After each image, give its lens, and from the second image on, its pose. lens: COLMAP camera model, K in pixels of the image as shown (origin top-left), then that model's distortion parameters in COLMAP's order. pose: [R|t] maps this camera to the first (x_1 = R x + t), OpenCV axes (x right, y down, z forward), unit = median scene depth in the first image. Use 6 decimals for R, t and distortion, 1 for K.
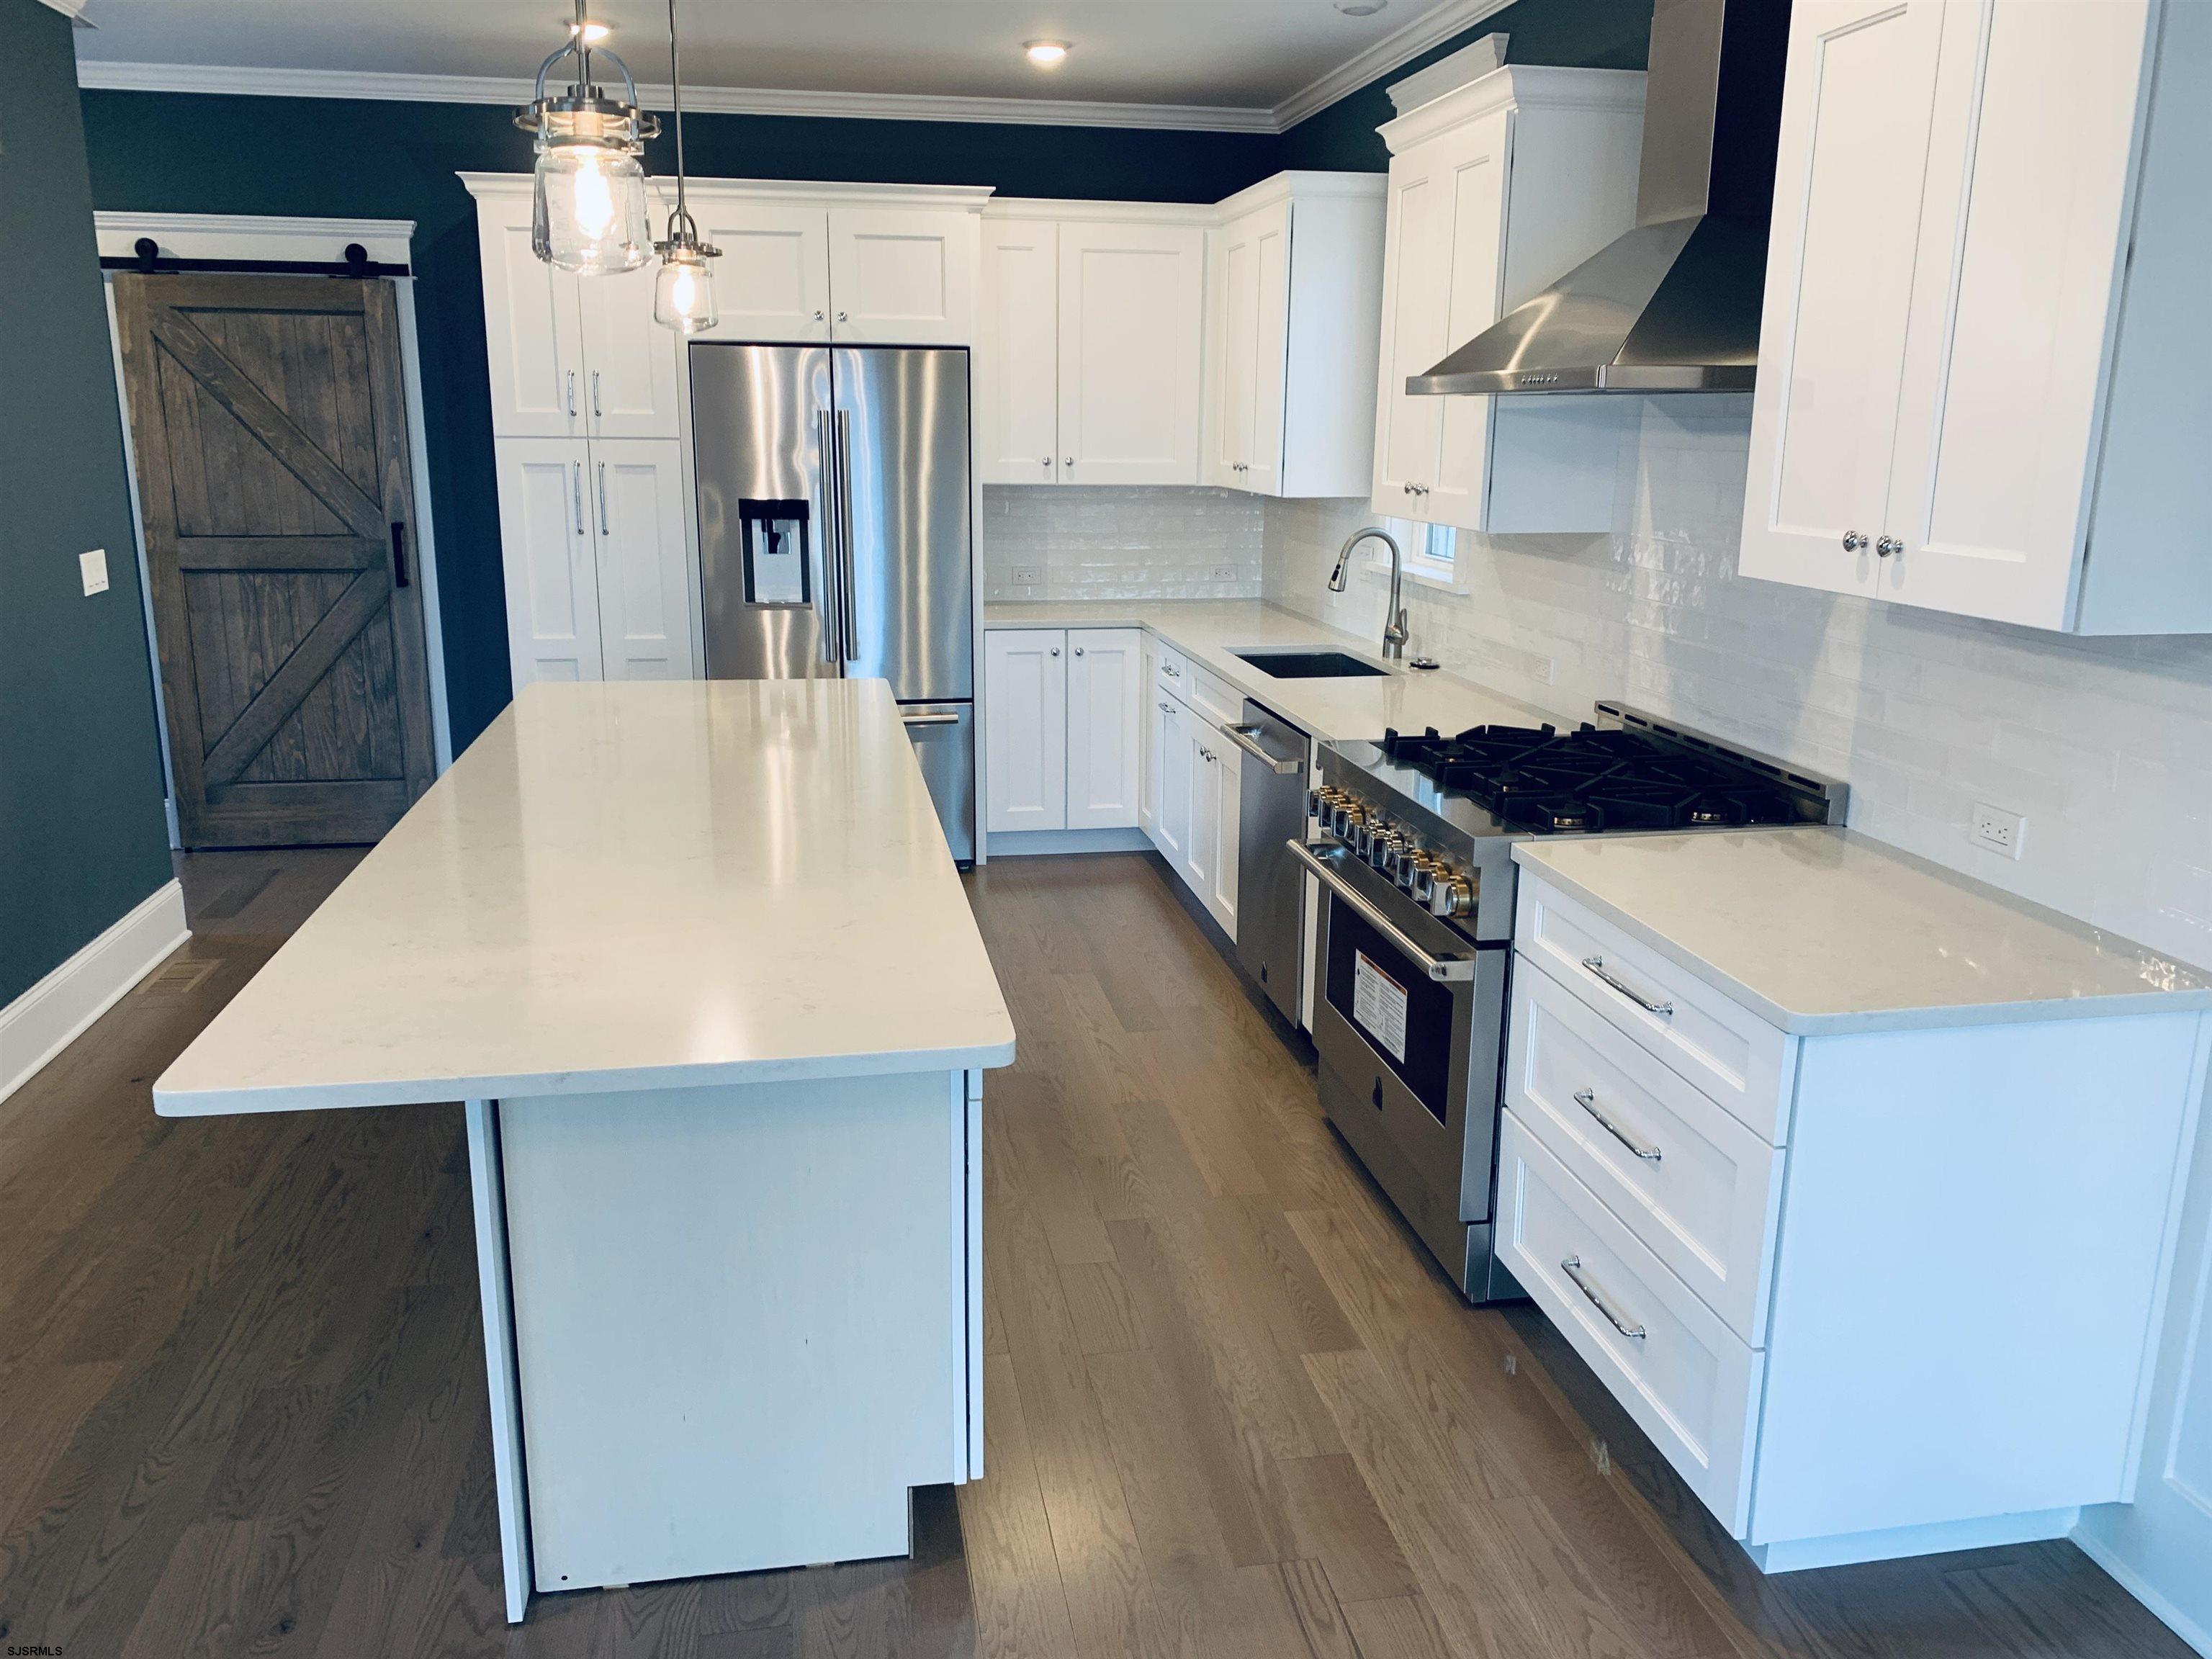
lens RADIAL K [[1680.8, 0, 1095.0], [0, 1680.8, 832.1], [0, 0, 1]] dist [0.036385, -0.033461]
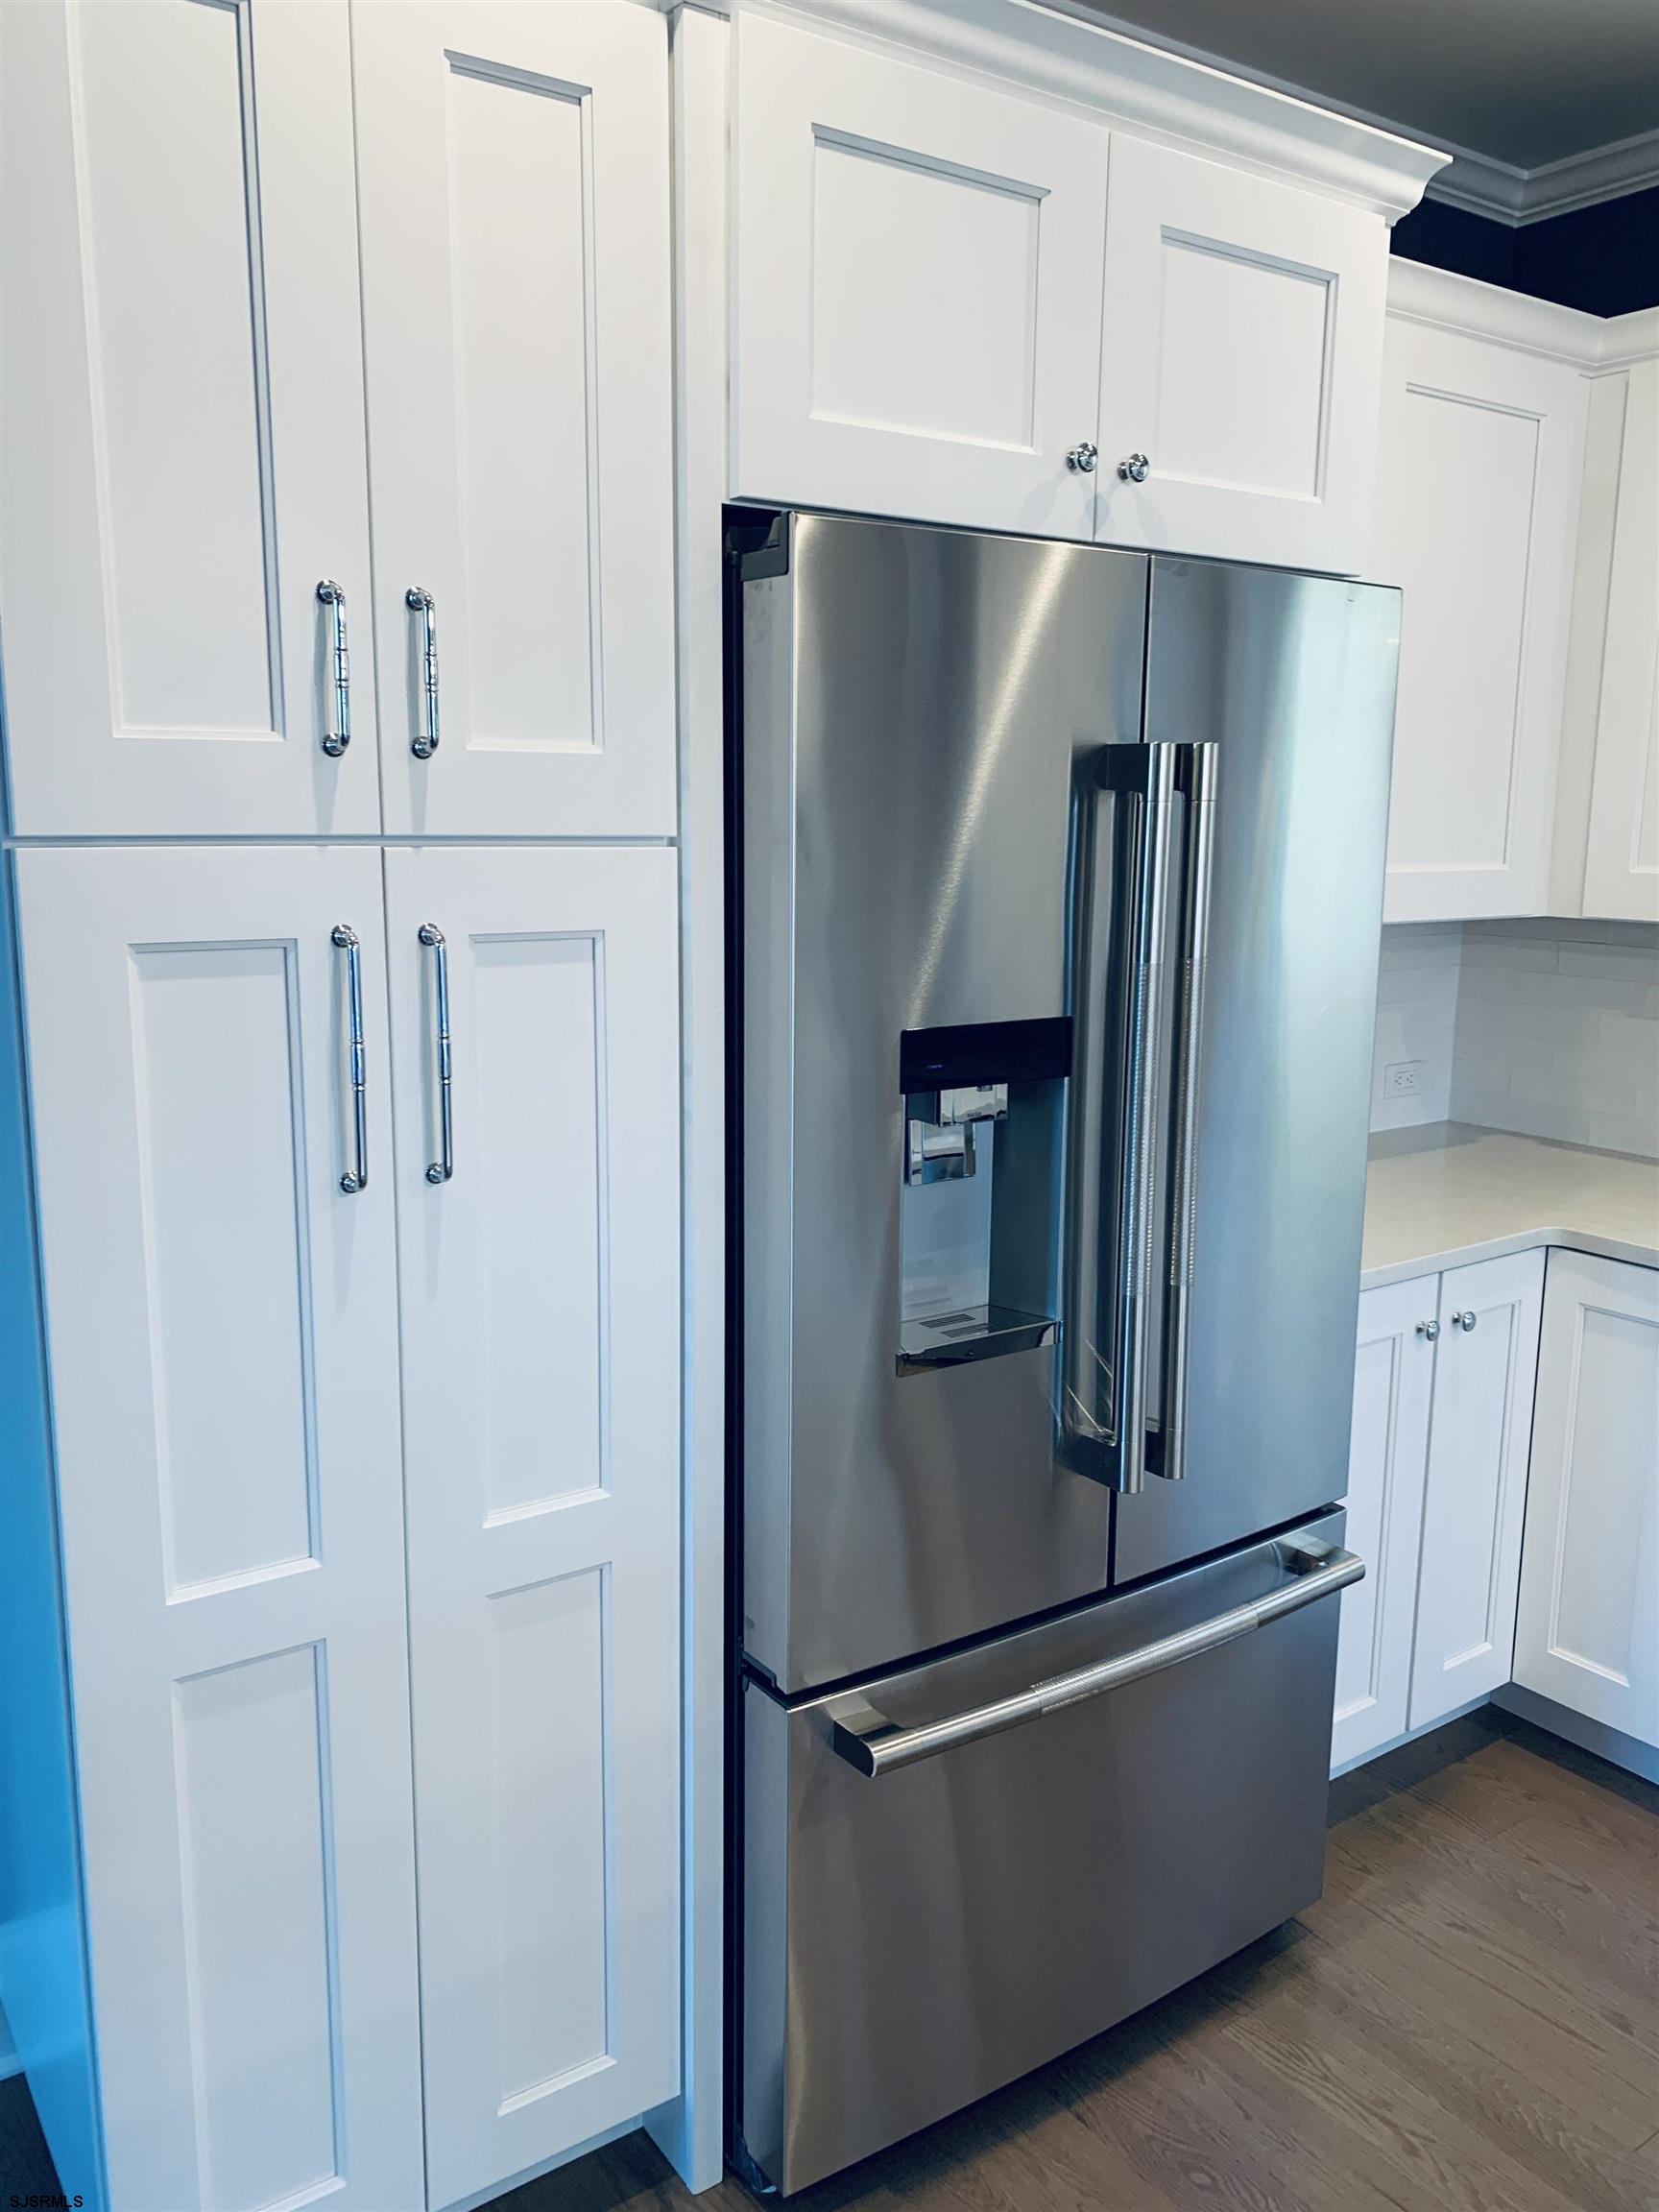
lens RADIAL K [[1680.8, 0, 869.1], [0, 1680.8, 1097.4], [0, 0, 1]] dist [0.036385, -0.033461]
pose [[0.900187, -0.076214, 0.428783, -0.393508], [0.101668, 0.994140, -0.036738, -0.198560], [-0.423470, 0.076665, 0.902660, 0.826901]]
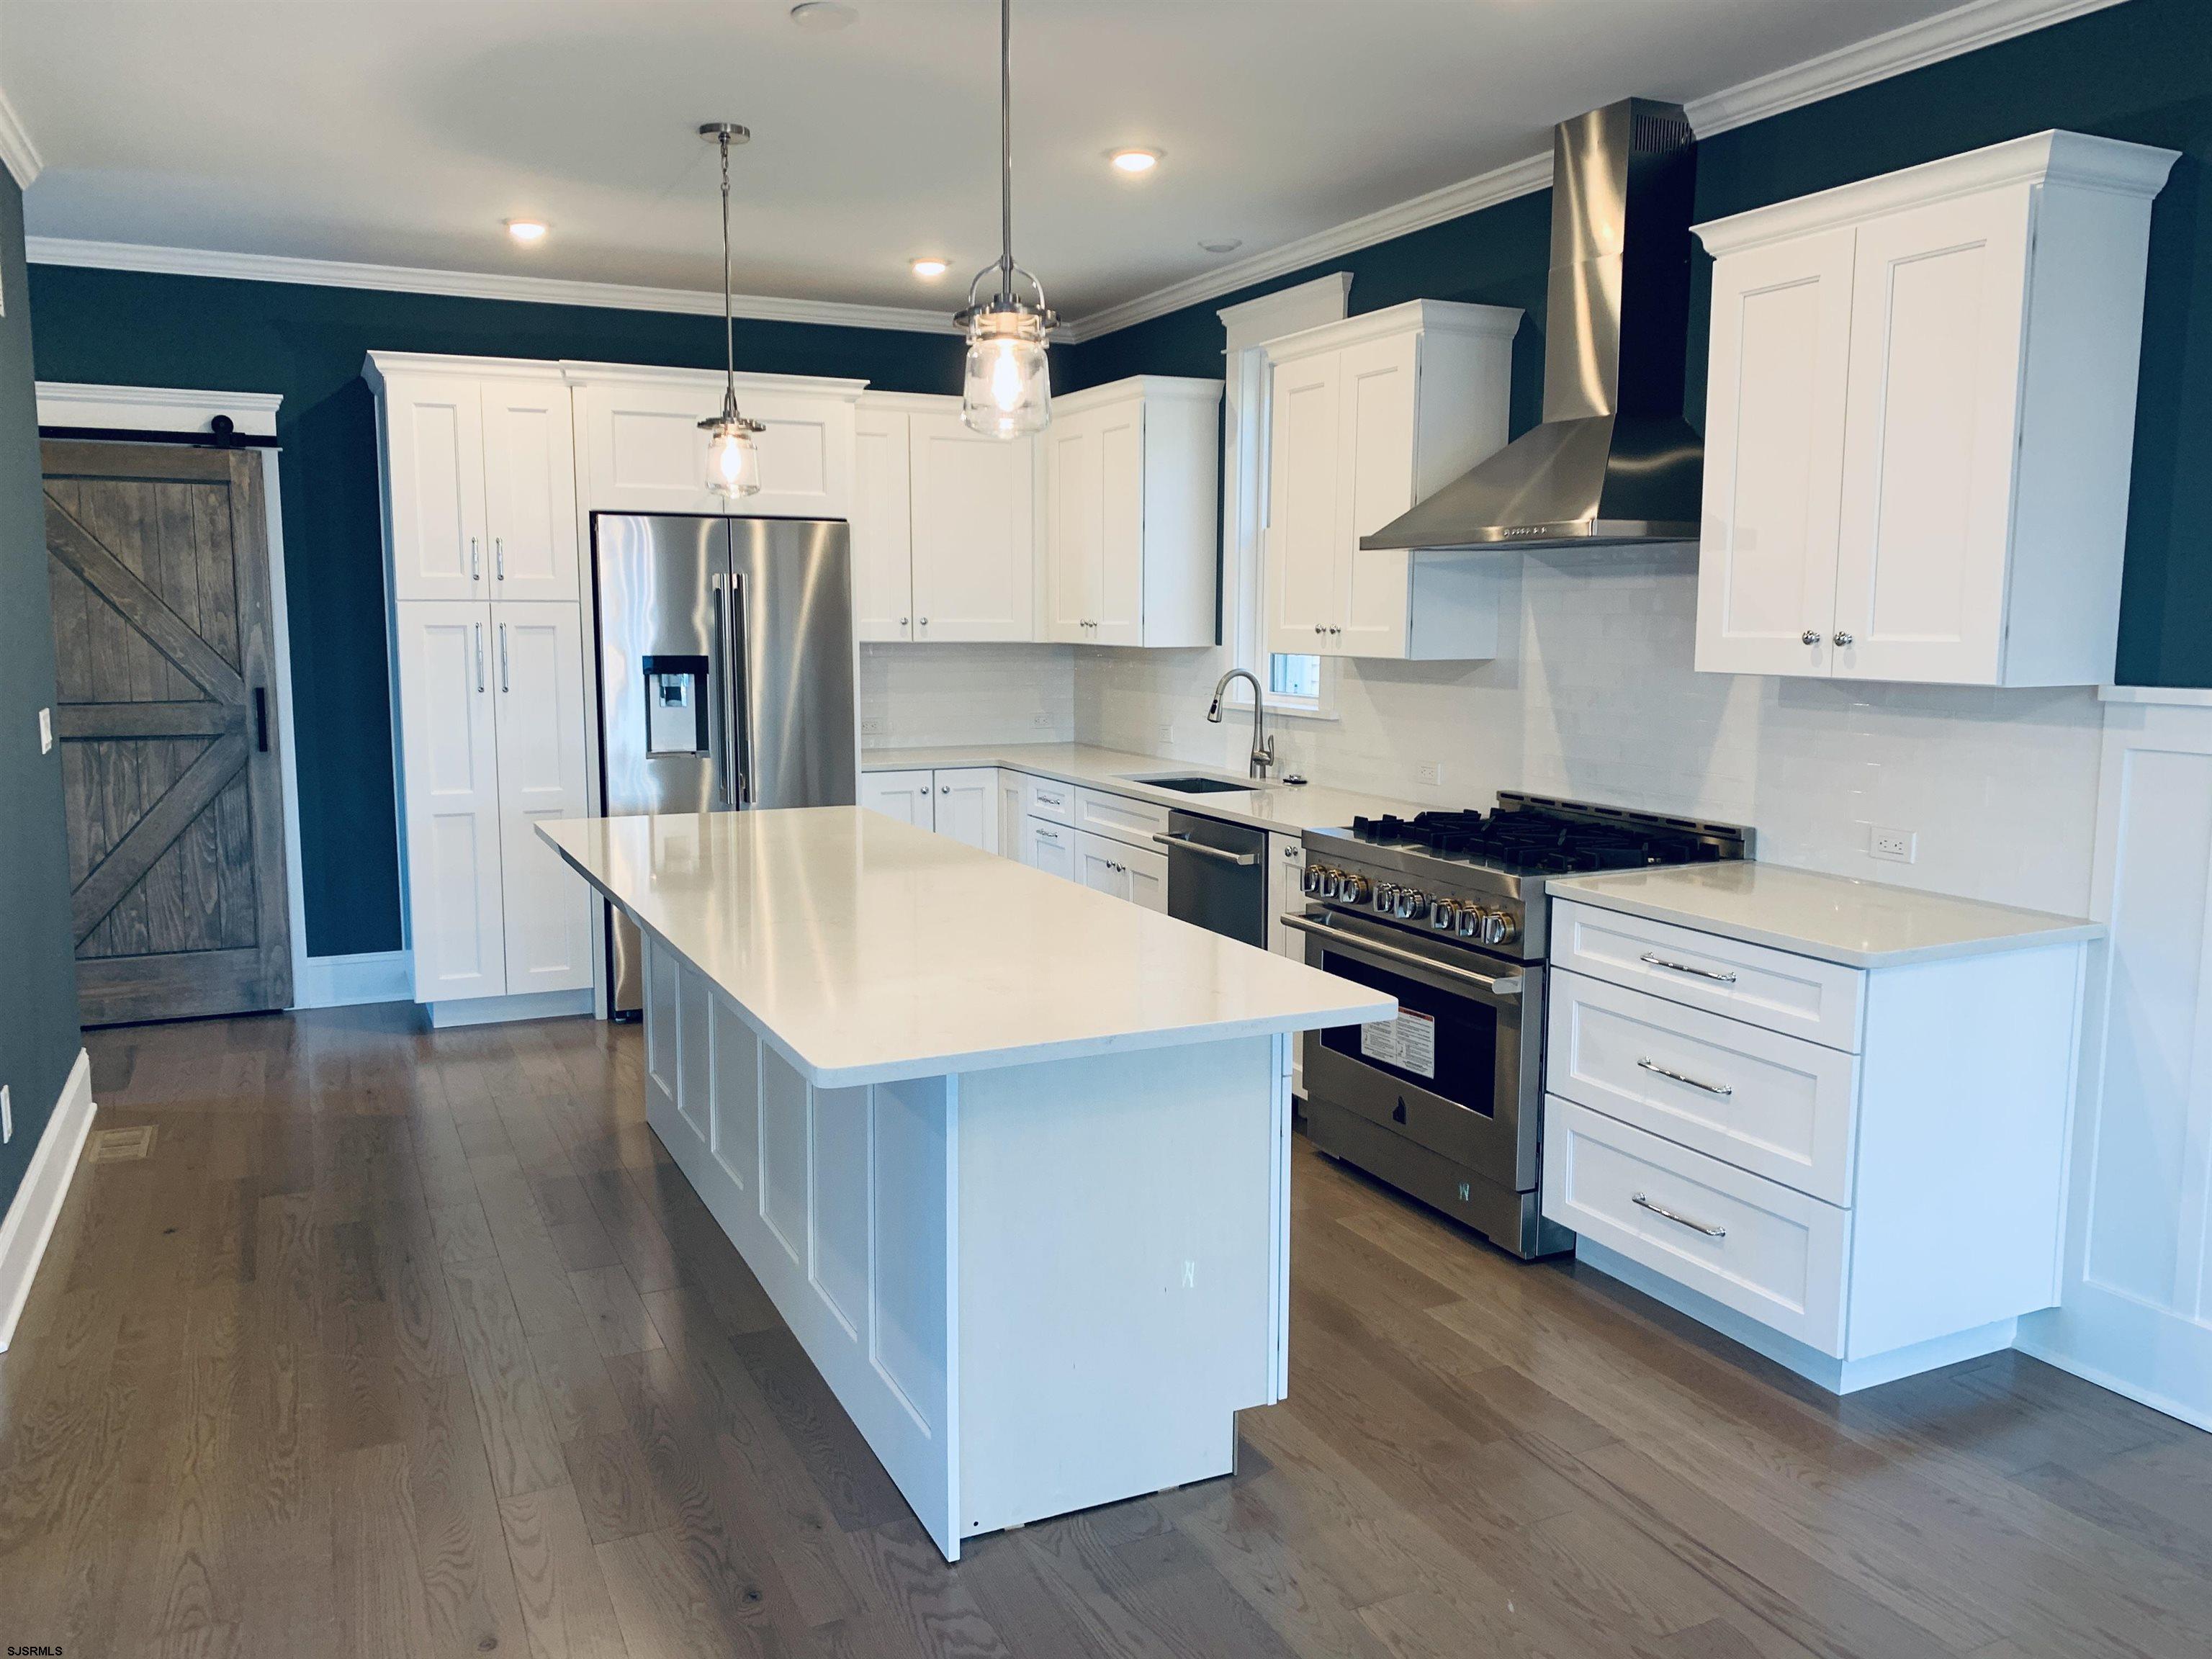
lens RADIAL K [[1680.8, 0, 1096.1], [0, 1680.8, 830.7], [0, 0, 1]] dist [0.036385, -0.033461]
pose [[0.963463, -0.041842, 0.264554, -0.250391], [0.070528, 0.992497, -0.099877, 0.043059], [-0.258390, 0.114886, 0.959185, -0.090900]]
